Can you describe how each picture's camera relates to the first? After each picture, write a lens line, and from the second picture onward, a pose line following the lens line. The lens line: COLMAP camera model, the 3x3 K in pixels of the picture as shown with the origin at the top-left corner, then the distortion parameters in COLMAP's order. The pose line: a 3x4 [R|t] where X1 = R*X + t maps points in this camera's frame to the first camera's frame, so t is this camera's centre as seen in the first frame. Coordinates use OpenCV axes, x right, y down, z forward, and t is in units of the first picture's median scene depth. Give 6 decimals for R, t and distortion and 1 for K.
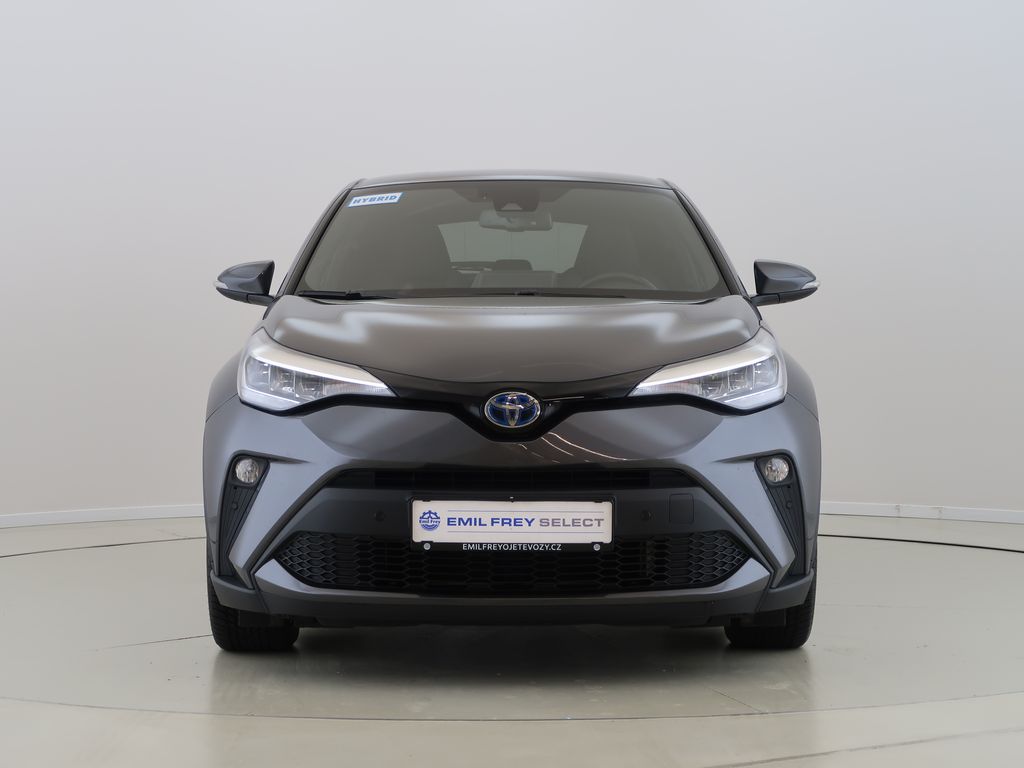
lens RADIAL K [[2065.6, 0, 510.2], [0, 2065.6, 386.8], [0, 0, 1]] dist [-0.146589, 0.000000]
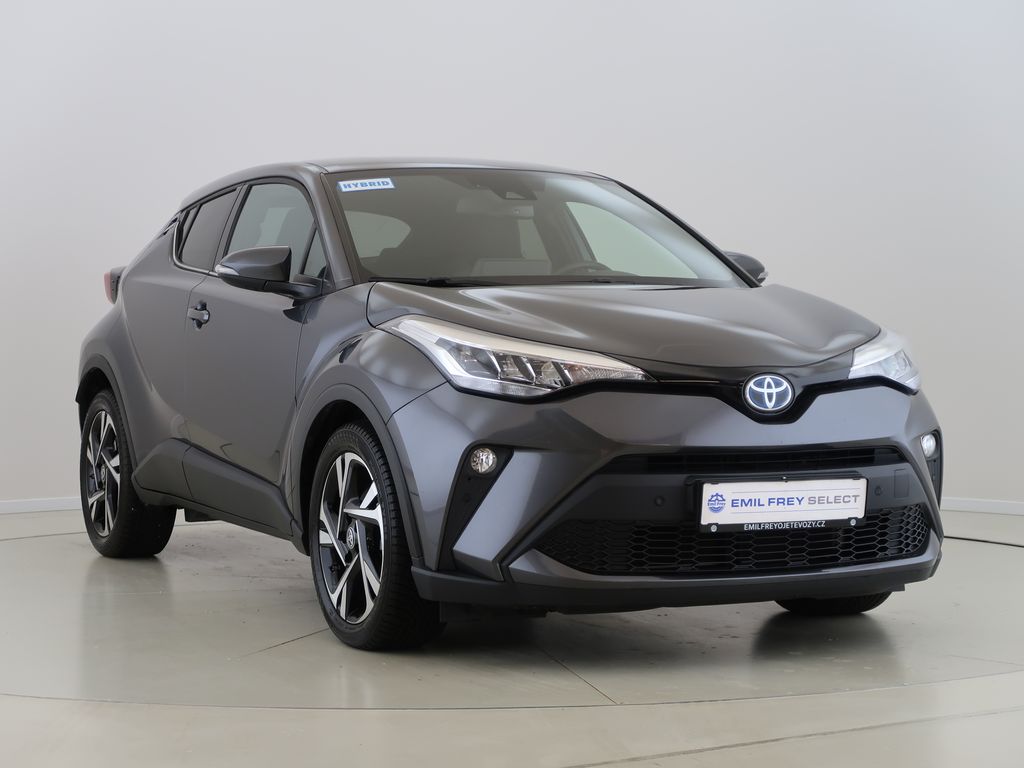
lens RADIAL K [[2065.6, 0, 508.9], [0, 2065.6, 383.5], [0, 0, 1]] dist [-0.146589, 0.000000]
pose [[0.924598, -0.014069, 0.380684, -0.518305], [0.013560, 0.999900, 0.004018, 0.000436], [-0.380703, 0.001447, 0.924696, 0.098470]]
